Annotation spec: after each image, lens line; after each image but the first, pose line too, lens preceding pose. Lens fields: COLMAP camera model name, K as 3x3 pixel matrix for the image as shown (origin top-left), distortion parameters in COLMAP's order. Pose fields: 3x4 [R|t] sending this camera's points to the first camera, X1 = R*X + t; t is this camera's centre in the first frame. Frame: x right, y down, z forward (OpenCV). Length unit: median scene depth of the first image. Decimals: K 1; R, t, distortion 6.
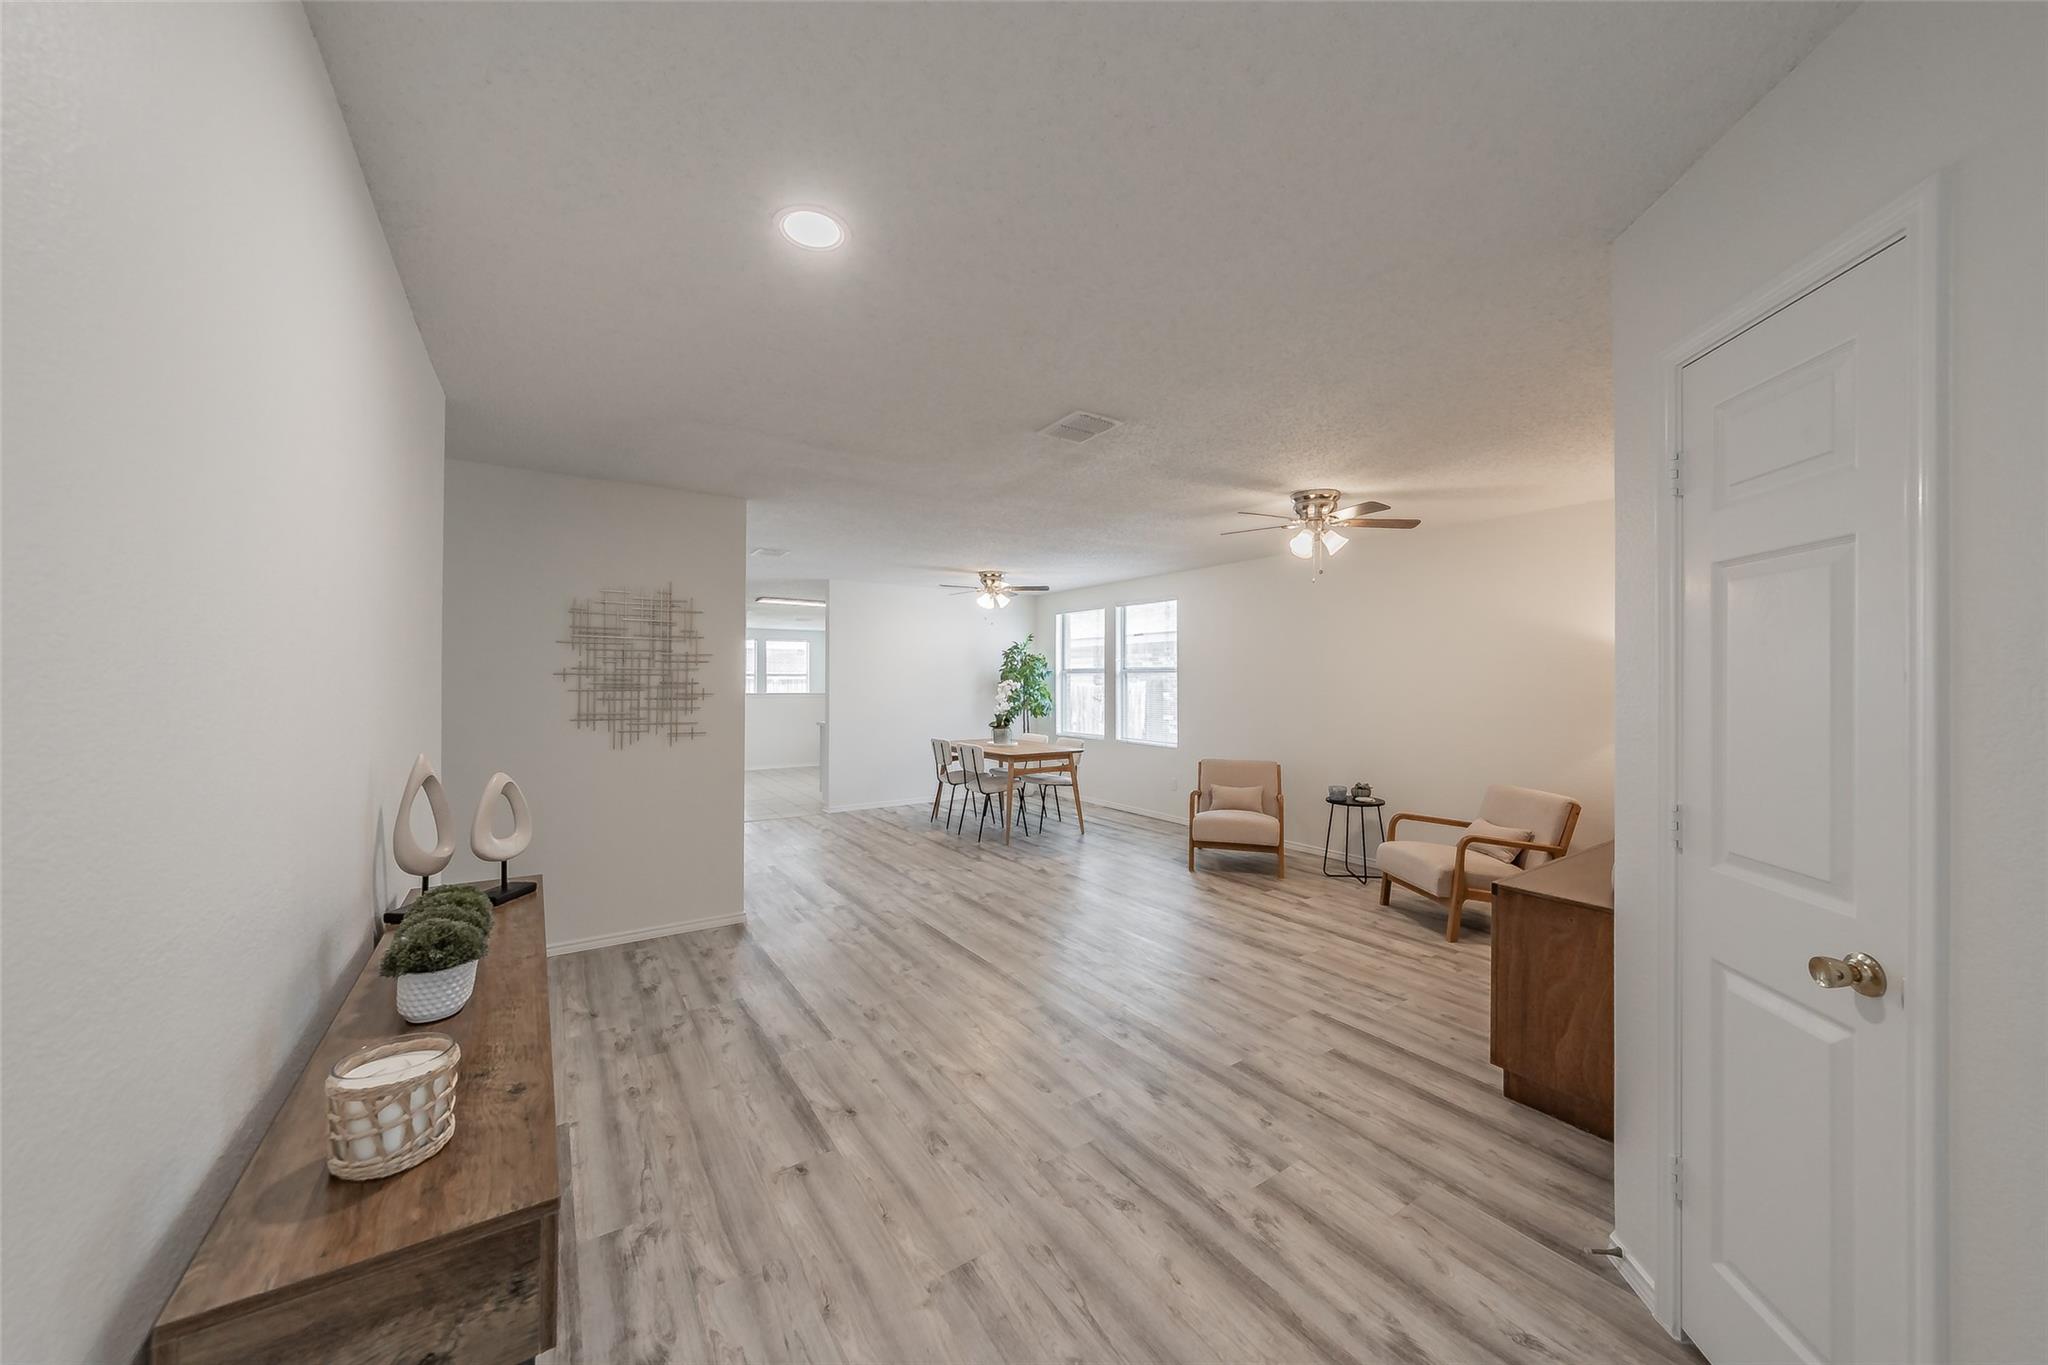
lens RADIAL K [[721.9, 0, 1015.0], [0, 721.9, 680.3], [0, 0, 1]] dist [0.000432, 0.000041]
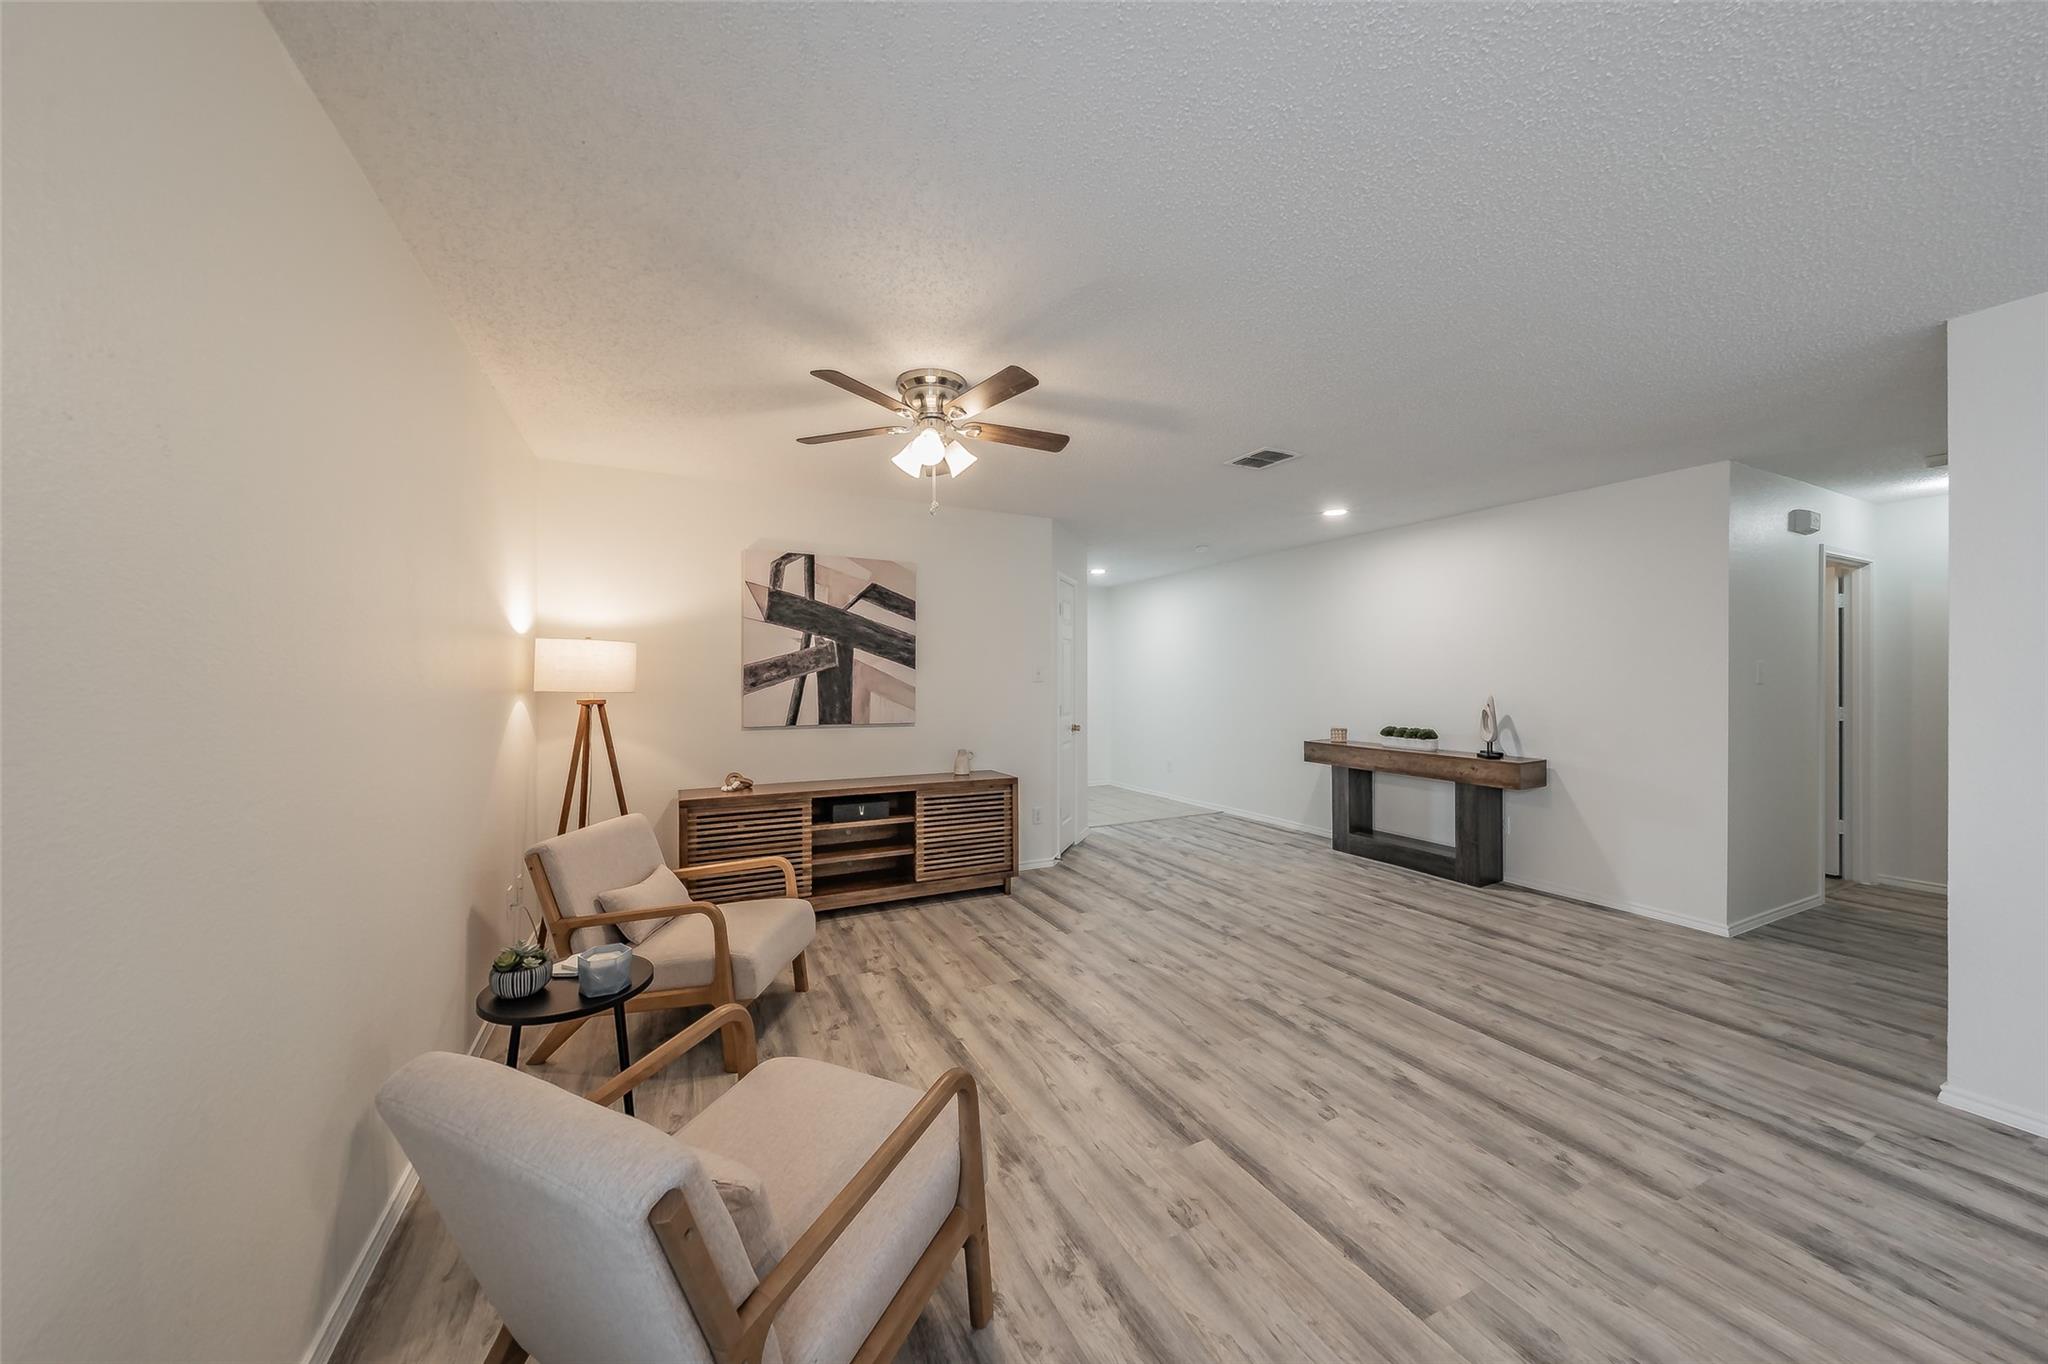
lens RADIAL K [[721.9, 0, 1015.0], [0, 721.9, 679.8], [0, 0, 1]] dist [0.000432, 0.000041]
pose [[-0.991437, -0.000839, 0.130583, 0.310455], [-0.000271, 0.999990, 0.004366, 0.016811], [-0.130586, 0.004293, -0.991428, 2.039597]]
